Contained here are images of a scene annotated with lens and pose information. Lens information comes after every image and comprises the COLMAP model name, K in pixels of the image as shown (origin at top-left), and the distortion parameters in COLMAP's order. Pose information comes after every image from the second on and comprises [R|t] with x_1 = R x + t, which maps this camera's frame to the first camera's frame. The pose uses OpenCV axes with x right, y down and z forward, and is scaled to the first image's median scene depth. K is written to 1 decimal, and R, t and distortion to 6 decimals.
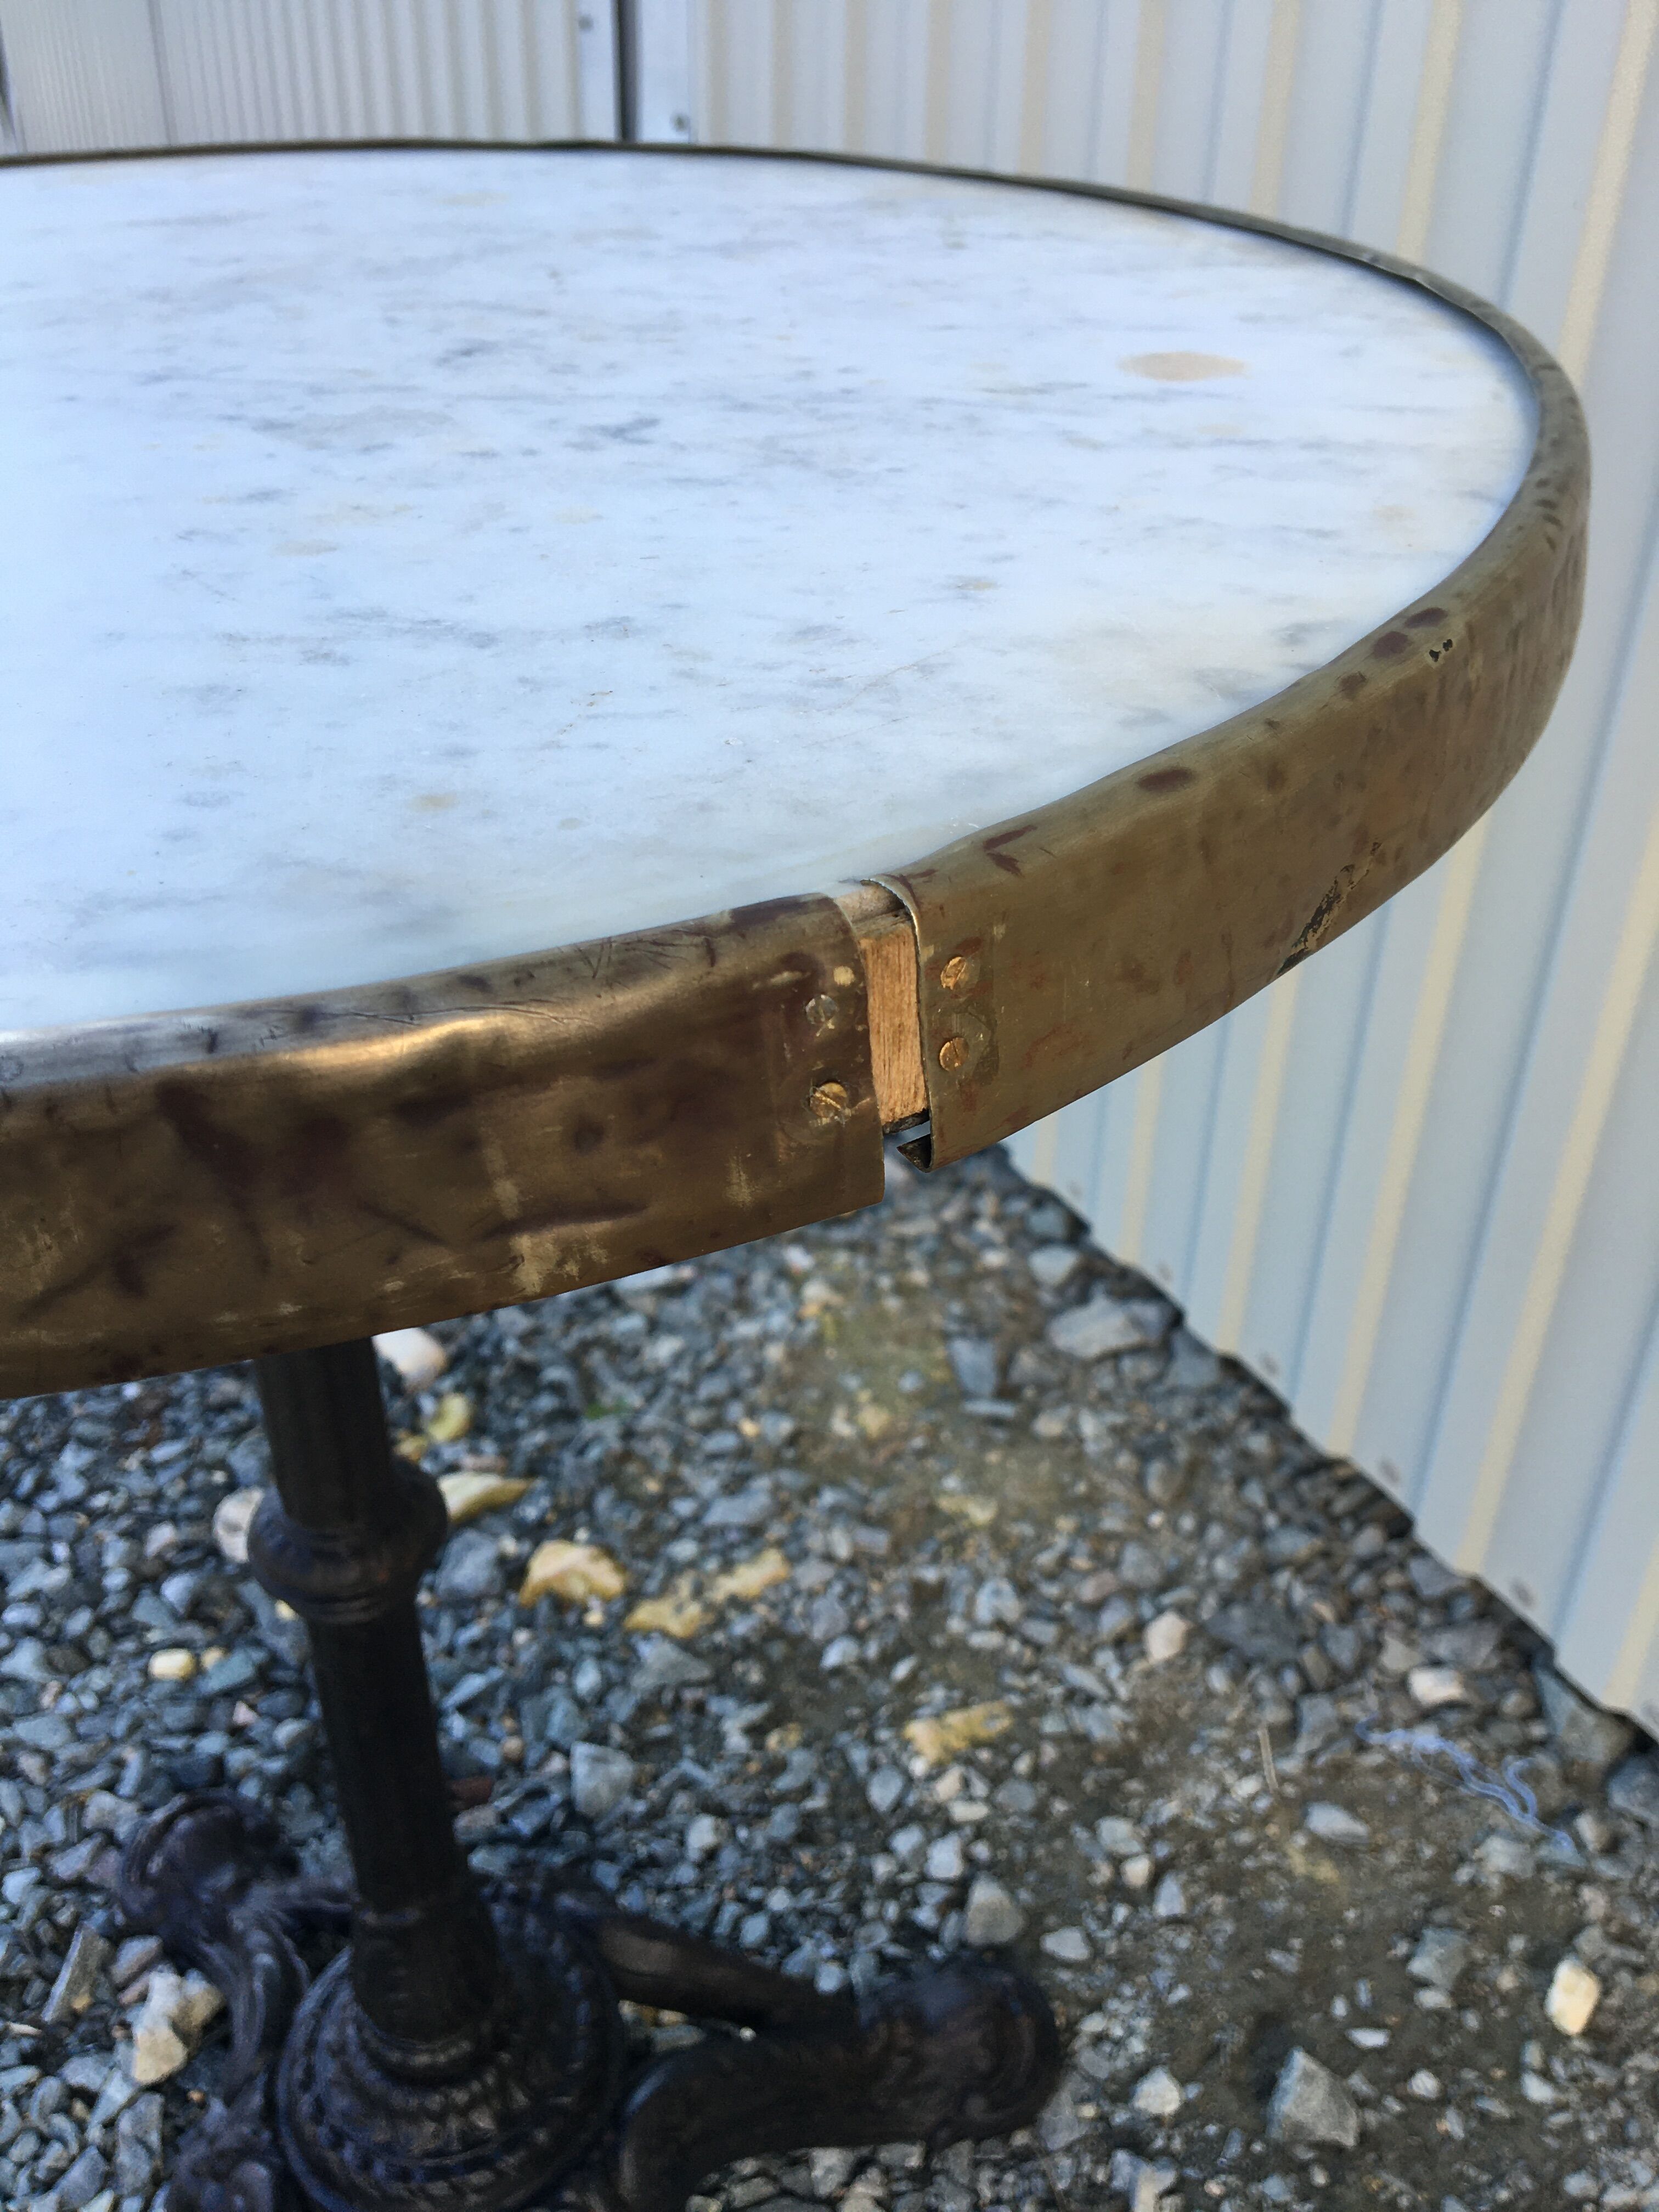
lens RADIAL K [[1907.3, 0, 823.5], [0, 1907.3, 1112.4], [0, 0, 1]] dist [0.070940, -0.101134]
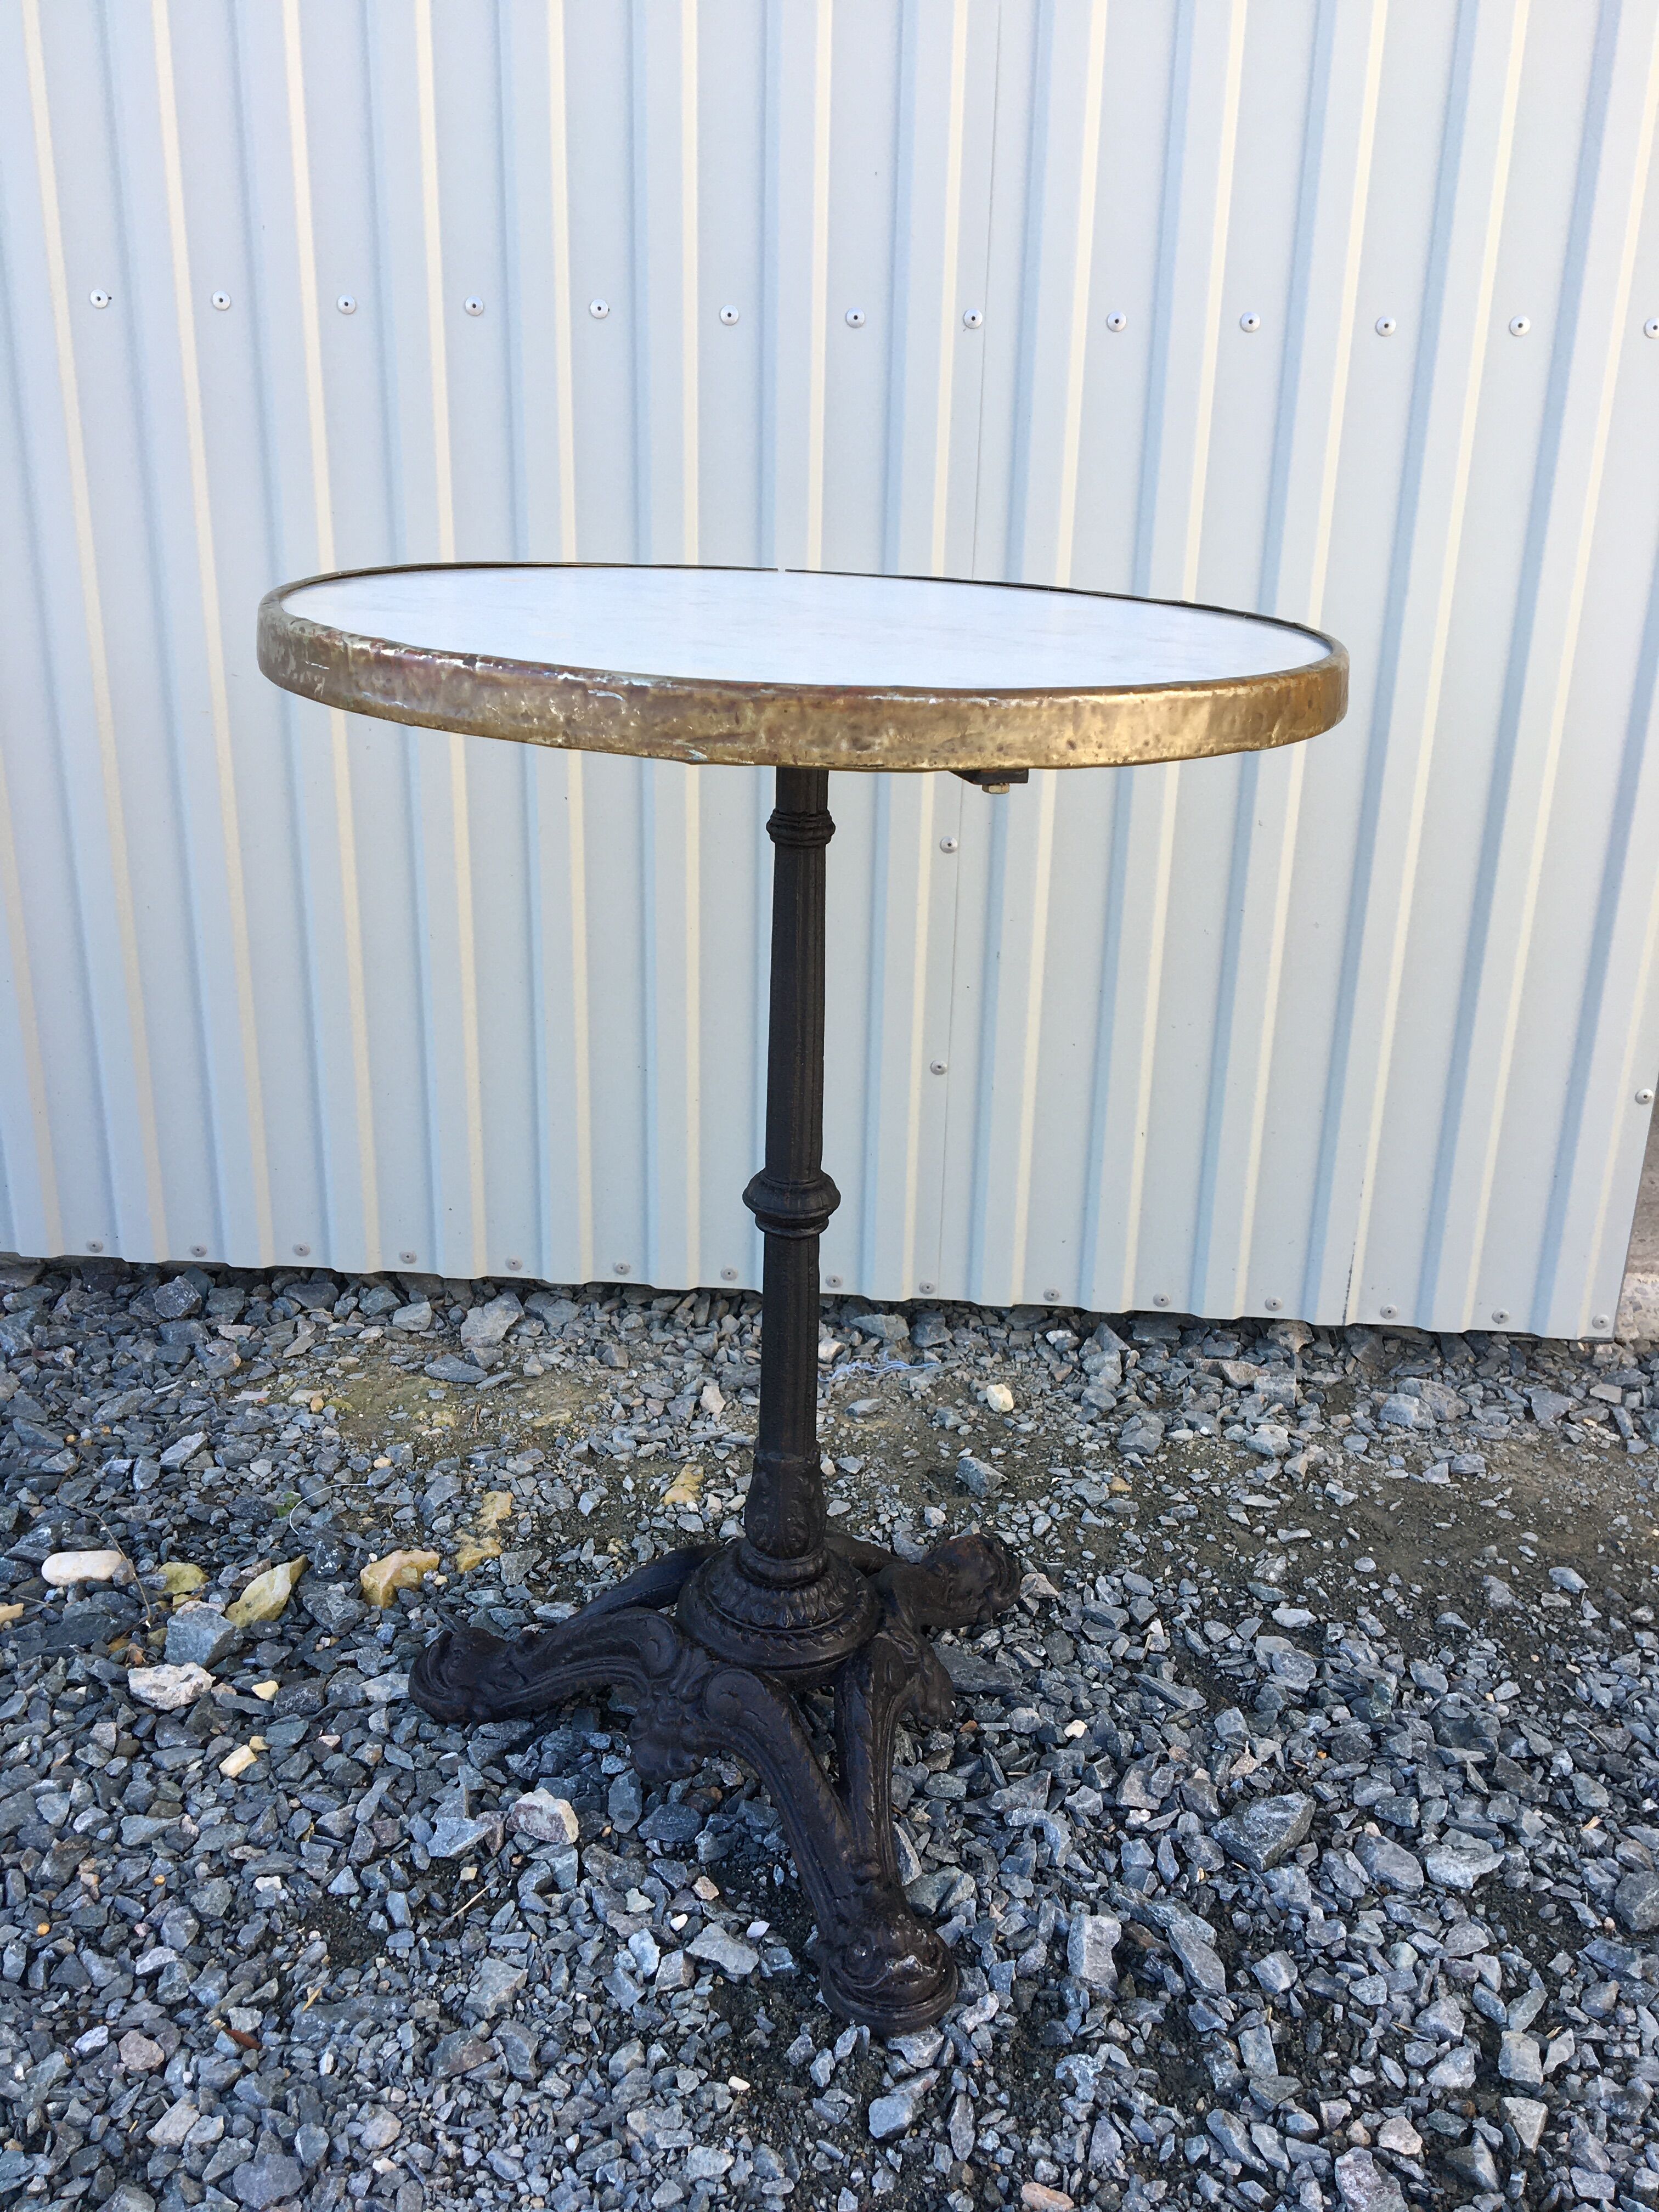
lens RADIAL K [[1856.2, 0, 829.5], [0, 1856.2, 1106.0], [0, 0, 1]] dist [0.089307, -0.116949]
pose [[0.537139, -0.287943, 0.792824, -1.123260], [0.440681, 0.897248, 0.027307, 0.058679], [-0.719223, 0.334715, 0.608838, -0.139128]]
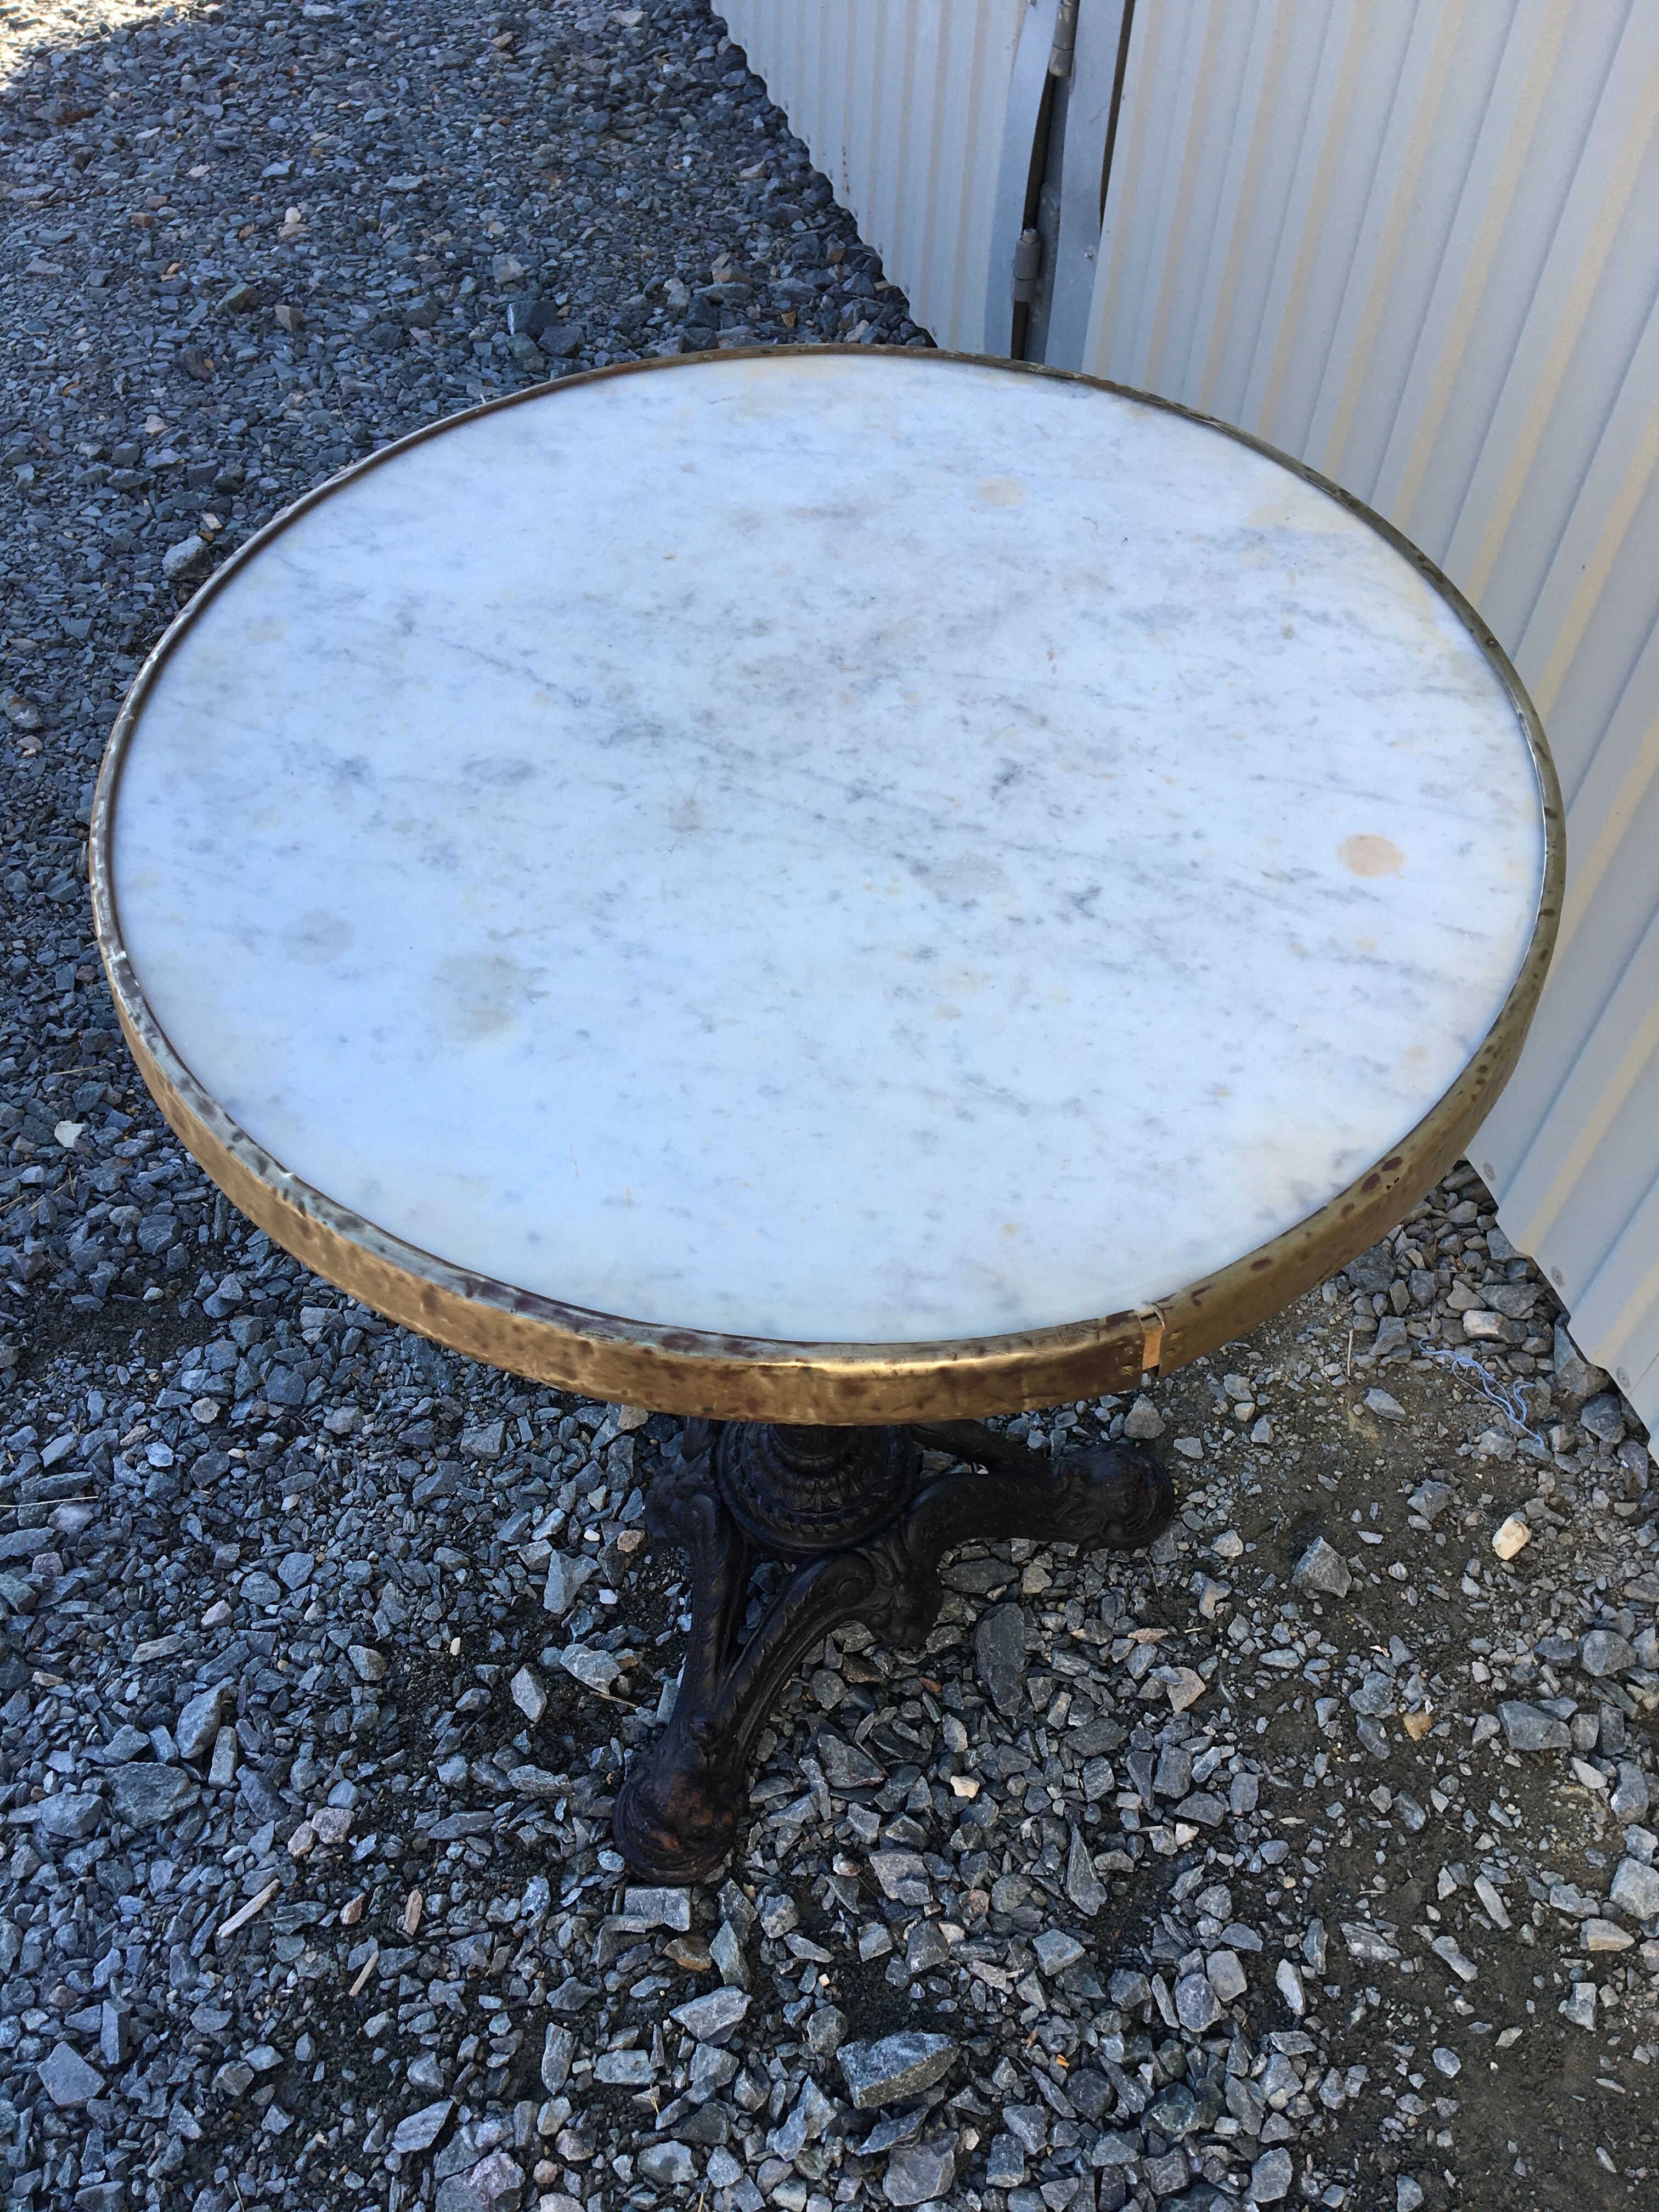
lens RADIAL K [[1840.0, 0, 829.5], [0, 1840.0, 1106.0], [0, 0, 1]] dist [0.105941, -0.164016]
pose [[0.982549, 0.154628, -0.103384, -0.049398], [-0.114410, 0.940639, 0.319544, -0.283073], [0.146657, -0.302140, 0.941915, -0.386905]]
